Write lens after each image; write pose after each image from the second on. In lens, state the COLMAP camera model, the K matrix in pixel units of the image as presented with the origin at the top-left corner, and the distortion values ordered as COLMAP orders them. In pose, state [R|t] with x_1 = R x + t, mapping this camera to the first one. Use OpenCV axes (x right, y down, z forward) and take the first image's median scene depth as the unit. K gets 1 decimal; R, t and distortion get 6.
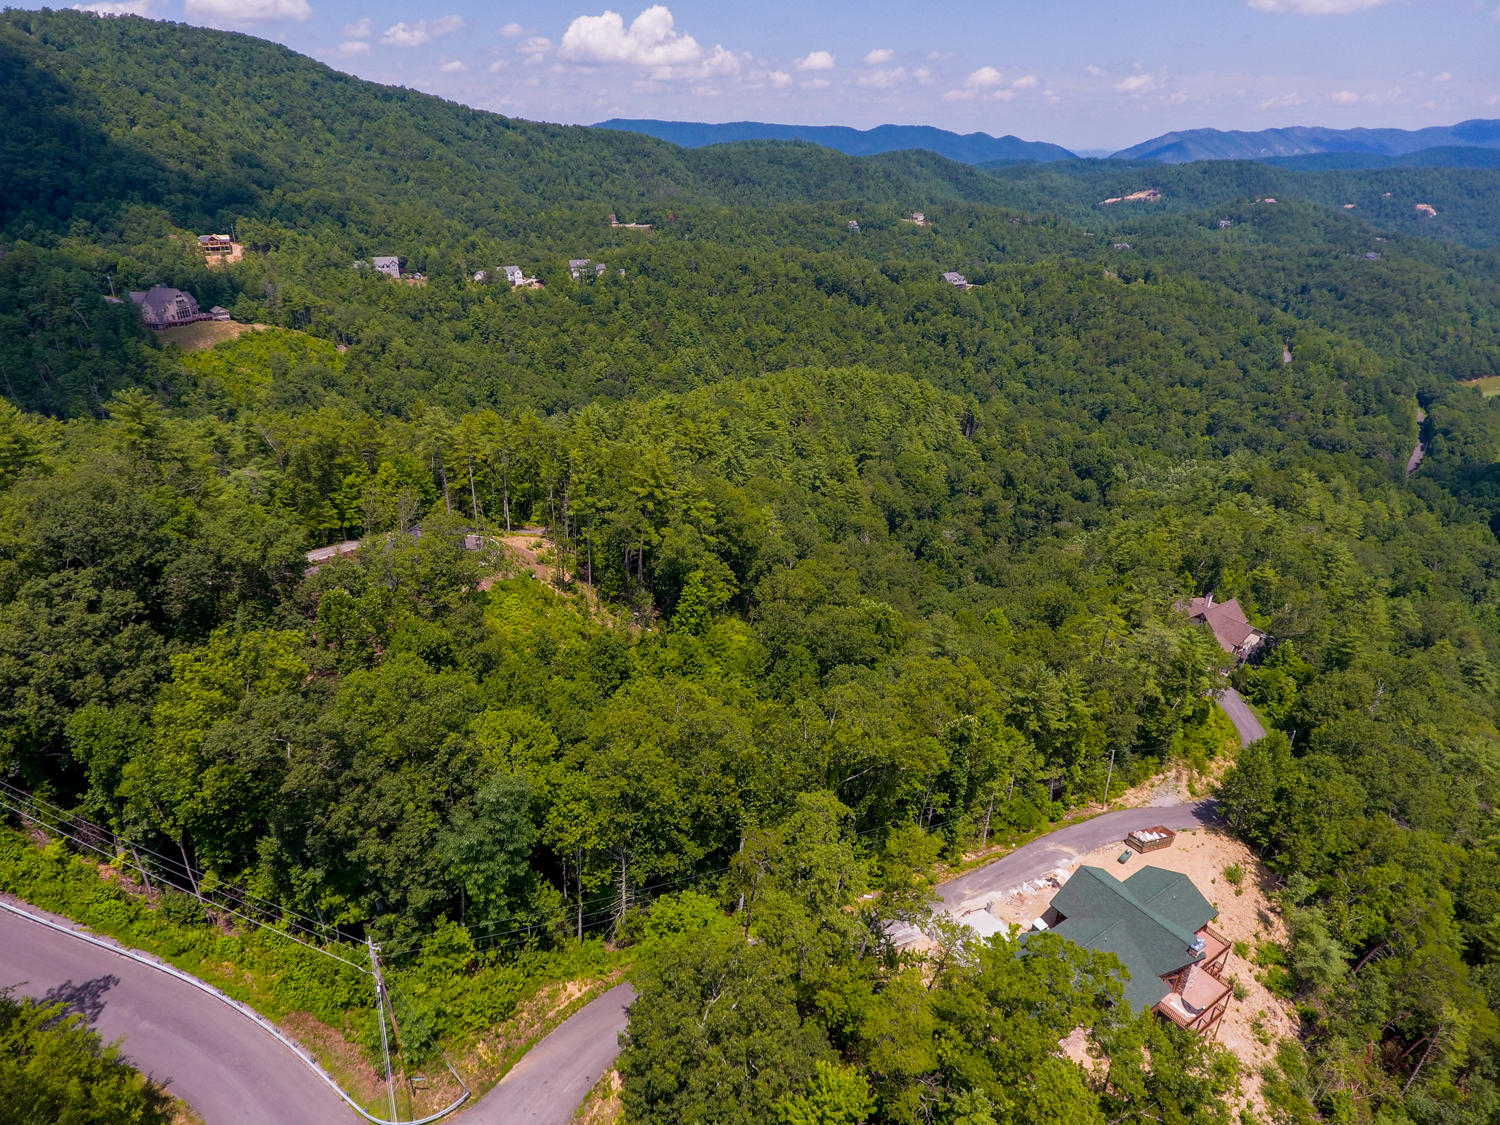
lens RADIAL K [[879.2, 0, 753.7], [0, 879.2, 574.4], [0, 0, 1]] dist [0.002280, 0.000017]
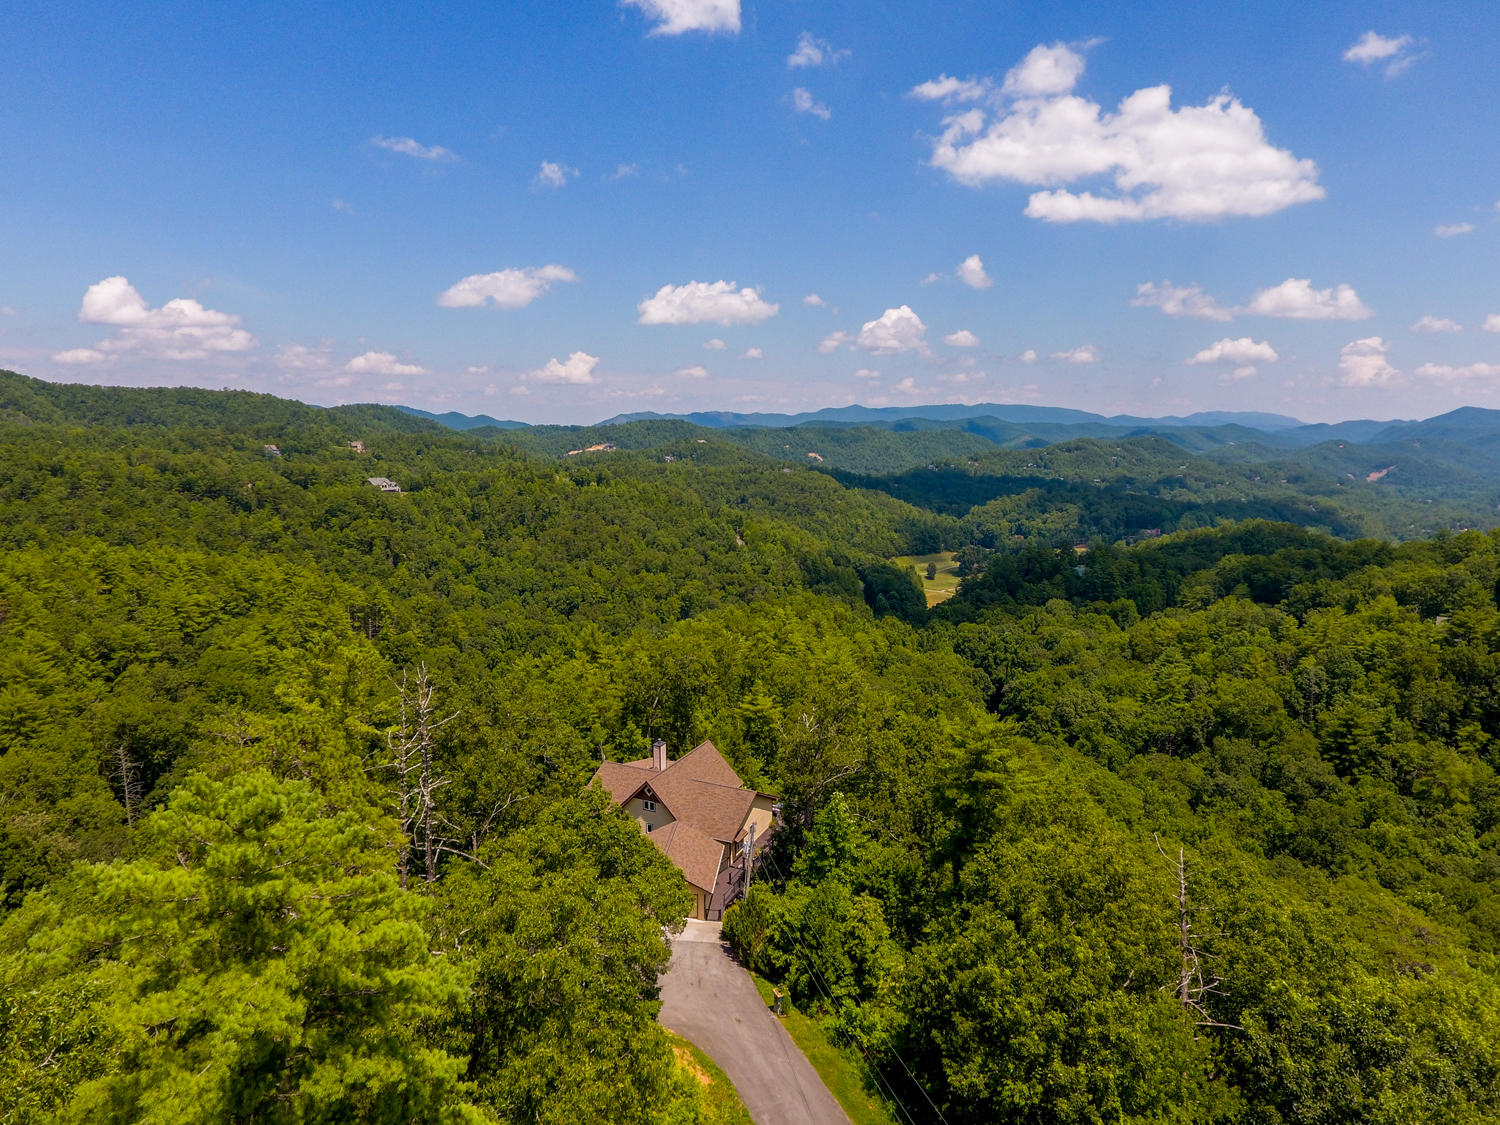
lens RADIAL K [[879.2, 0, 743.5], [0, 879.2, 566.7], [0, 0, 1]] dist [0.002280, 0.000017]
pose [[0.860135, -0.075105, 0.504506, 0.103444], [0.220169, 0.946879, -0.234406, 0.016502], [-0.460101, 0.312698, 0.830979, 0.178090]]
